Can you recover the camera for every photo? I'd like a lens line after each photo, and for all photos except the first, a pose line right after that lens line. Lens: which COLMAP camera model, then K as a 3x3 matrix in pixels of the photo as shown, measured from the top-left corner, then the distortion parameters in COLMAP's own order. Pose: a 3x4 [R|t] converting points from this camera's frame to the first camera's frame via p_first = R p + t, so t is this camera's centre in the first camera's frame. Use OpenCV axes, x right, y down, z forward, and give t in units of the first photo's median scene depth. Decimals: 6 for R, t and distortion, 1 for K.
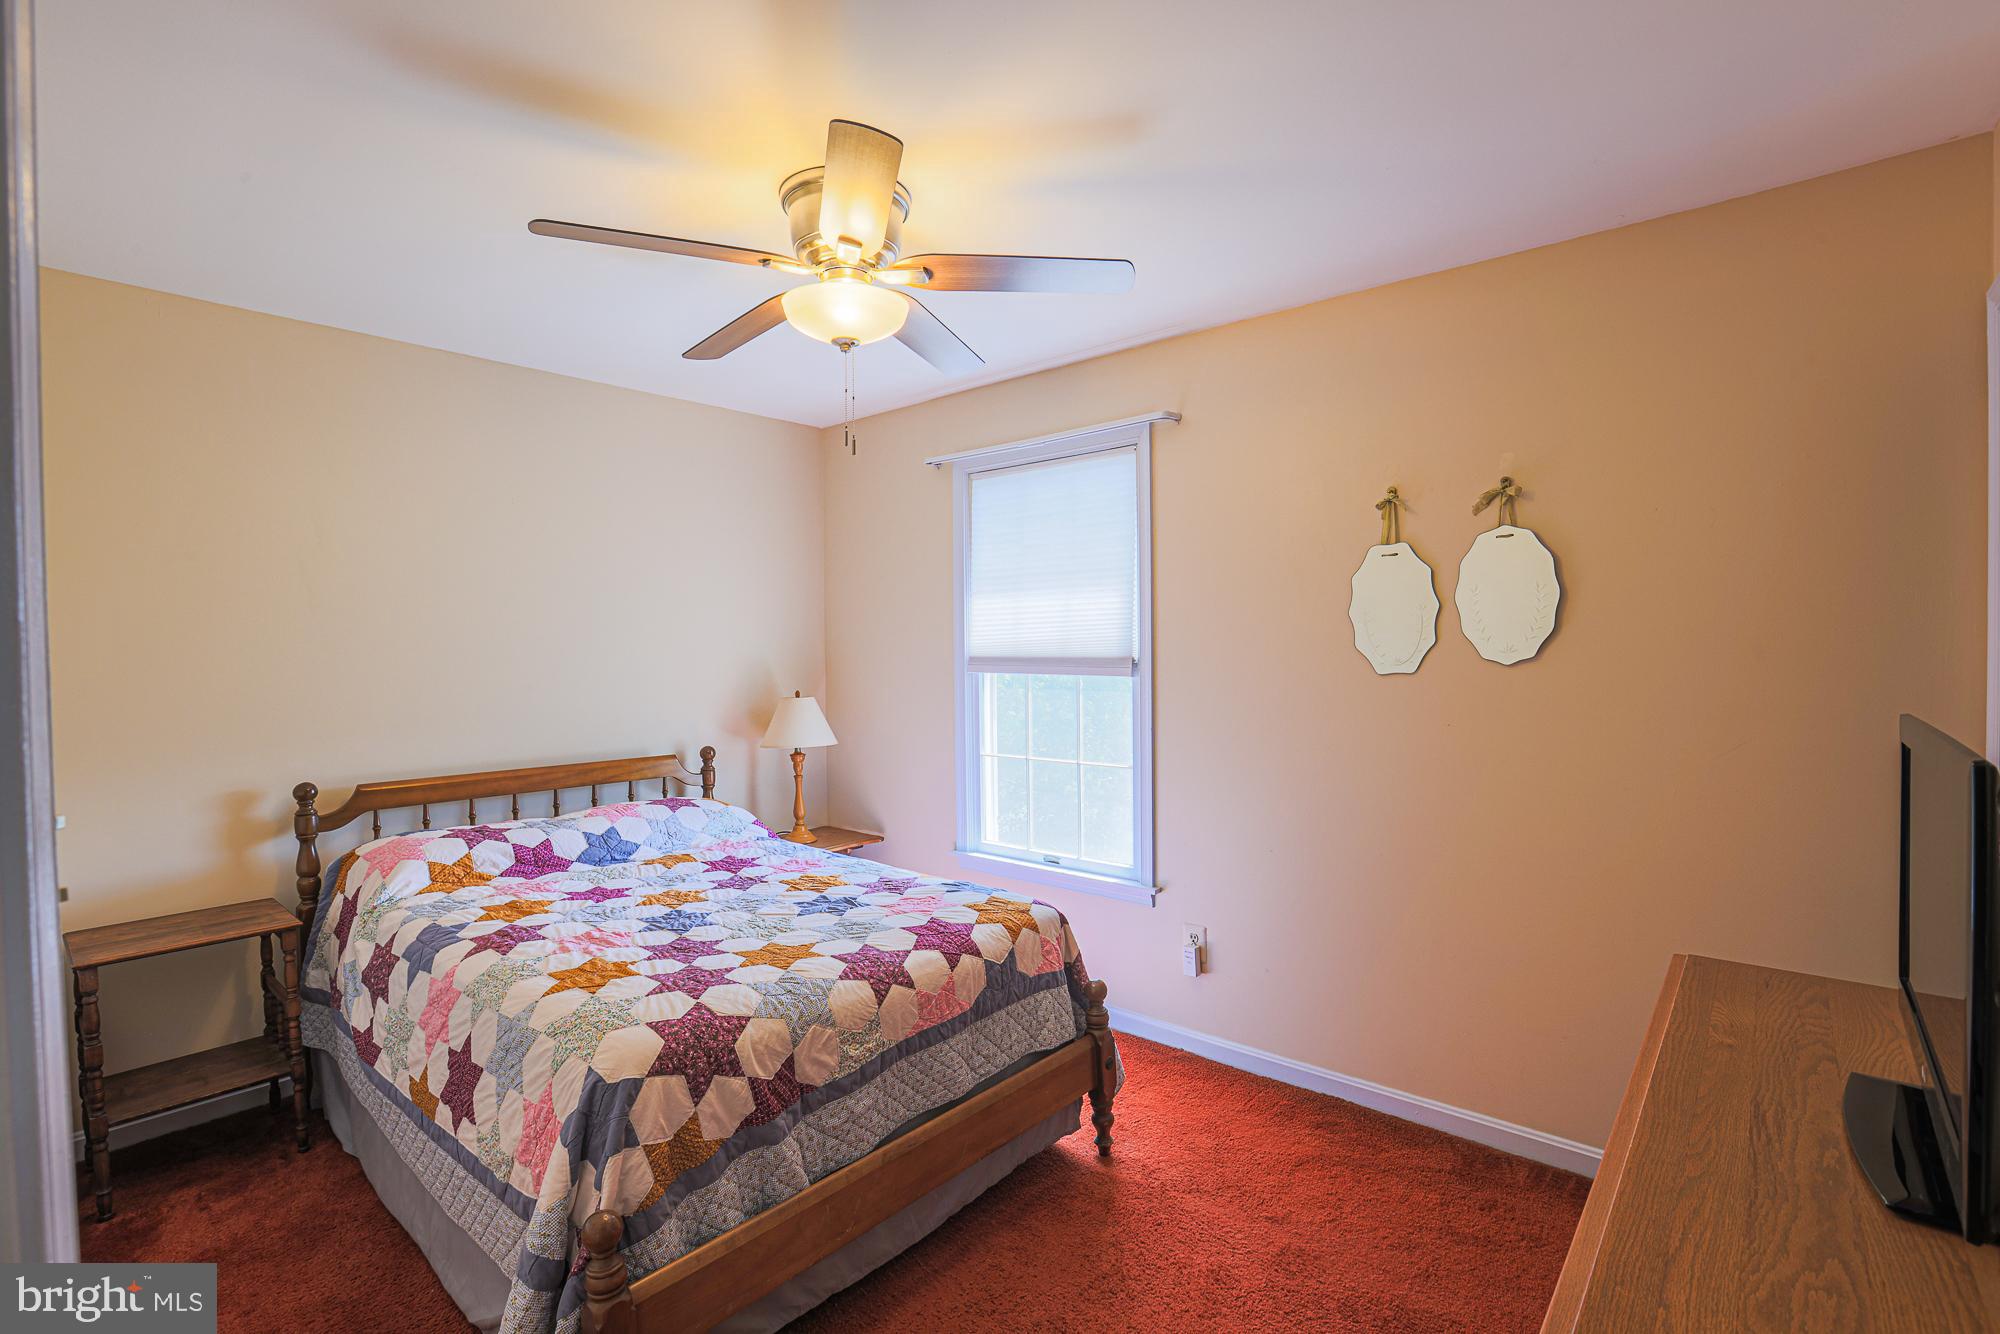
lens RADIAL K [[948.0, 0, 986.0], [0, 948.0, 665.6], [0, 0, 1]] dist [-0.028179, 0.000691]
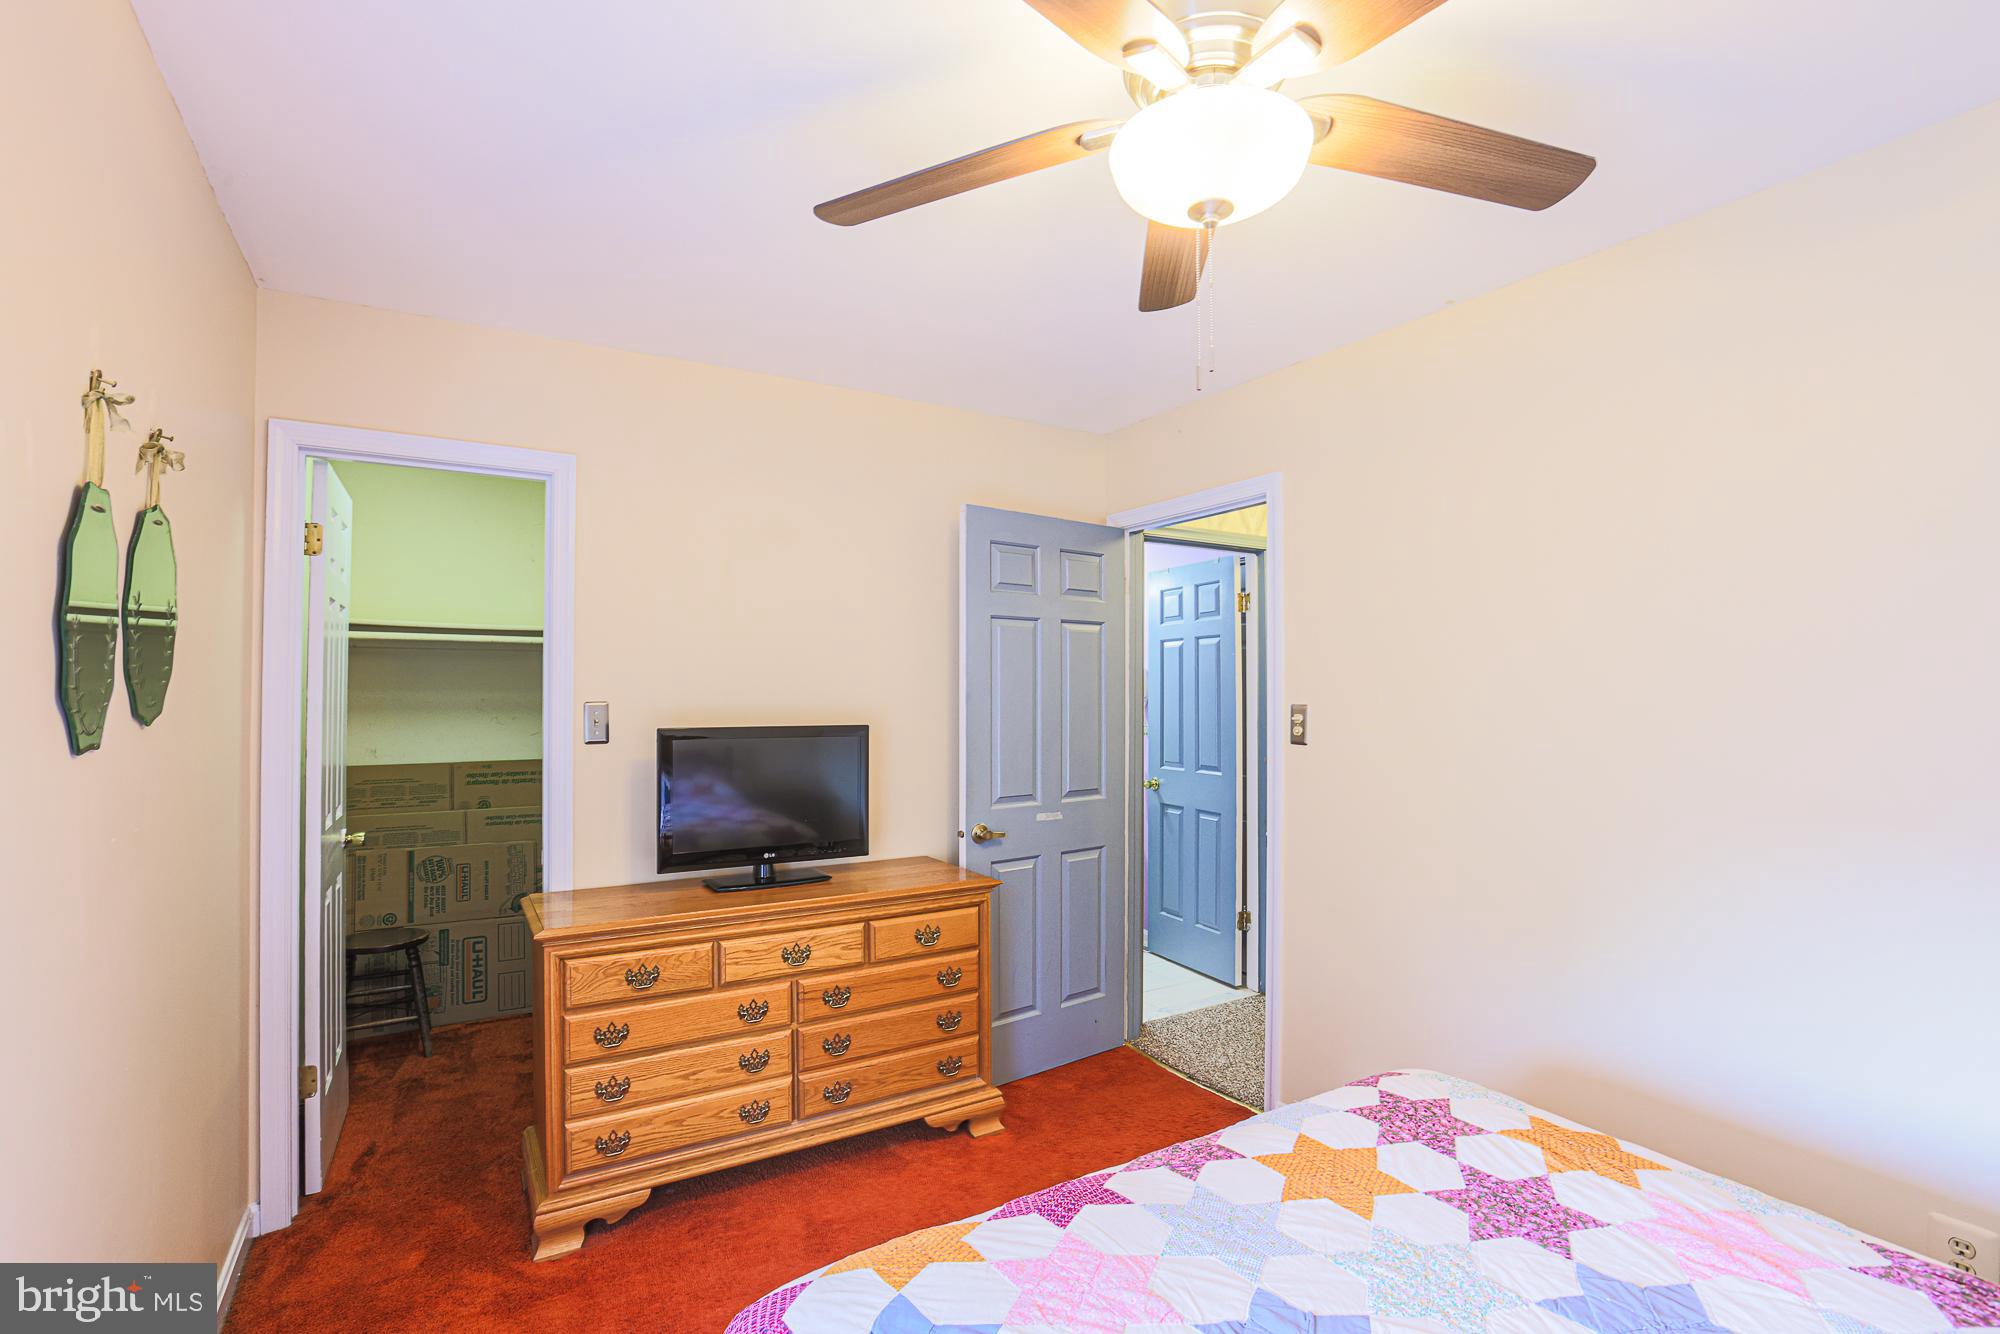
lens RADIAL K [[948.0, 0, 986.0], [0, 948.0, 665.6], [0, 0, 1]] dist [-0.028179, 0.000691]
pose [[-0.955500, 0.020334, 0.294290, -0.175675], [0.019241, 0.999793, -0.006610, -0.034802], [-0.294363, -0.000653, -0.955693, 1.576669]]
